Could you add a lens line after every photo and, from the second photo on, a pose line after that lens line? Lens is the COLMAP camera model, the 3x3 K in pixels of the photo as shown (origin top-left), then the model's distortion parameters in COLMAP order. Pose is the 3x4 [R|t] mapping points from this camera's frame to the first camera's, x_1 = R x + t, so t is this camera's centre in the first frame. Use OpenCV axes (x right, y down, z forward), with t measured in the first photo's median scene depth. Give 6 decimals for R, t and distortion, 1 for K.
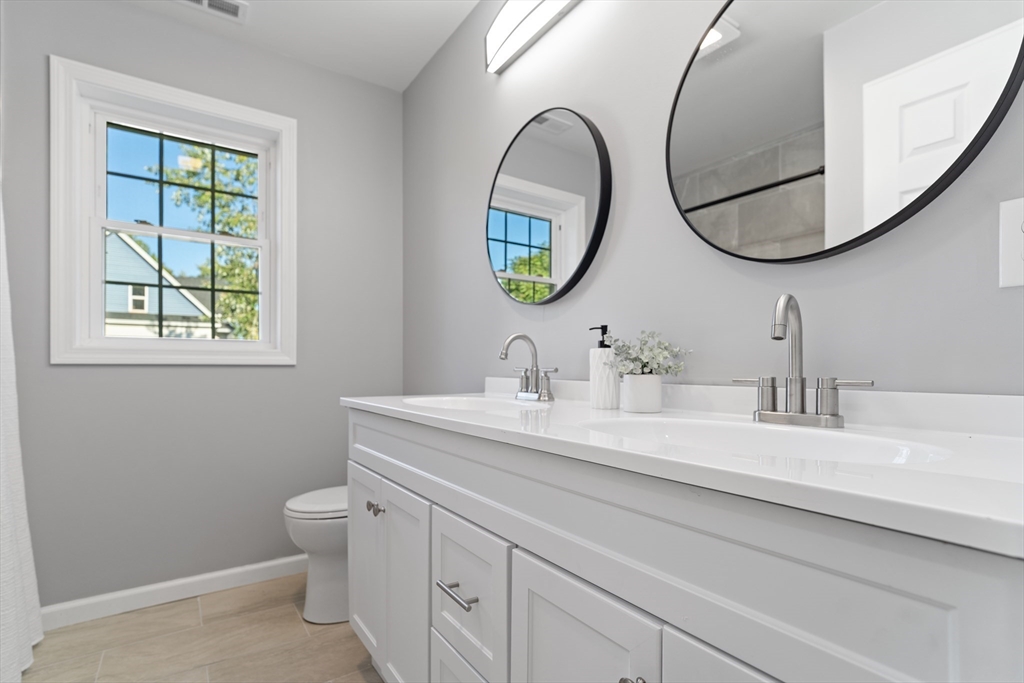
lens RADIAL K [[492.3, 0, 511.3], [0, 492.3, 370.0], [0, 0, 1]] dist [-0.017200, 0.008692]
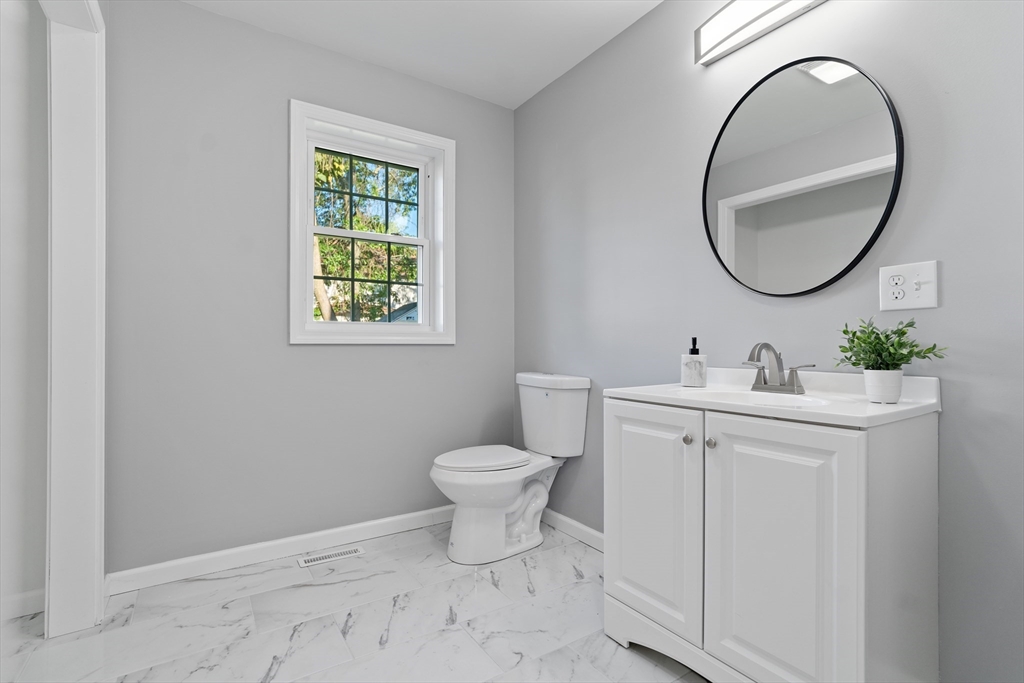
lens RADIAL K [[492.3, 0, 512.7], [0, 492.3, 341.7], [0, 0, 1]] dist [-0.017200, 0.008692]
pose [[0.999955, -0.002913, -0.009071, -0.282297], [0.002765, 0.999864, -0.016251, 0.003751], [0.009117, 0.016225, 0.999827, -0.198854]]
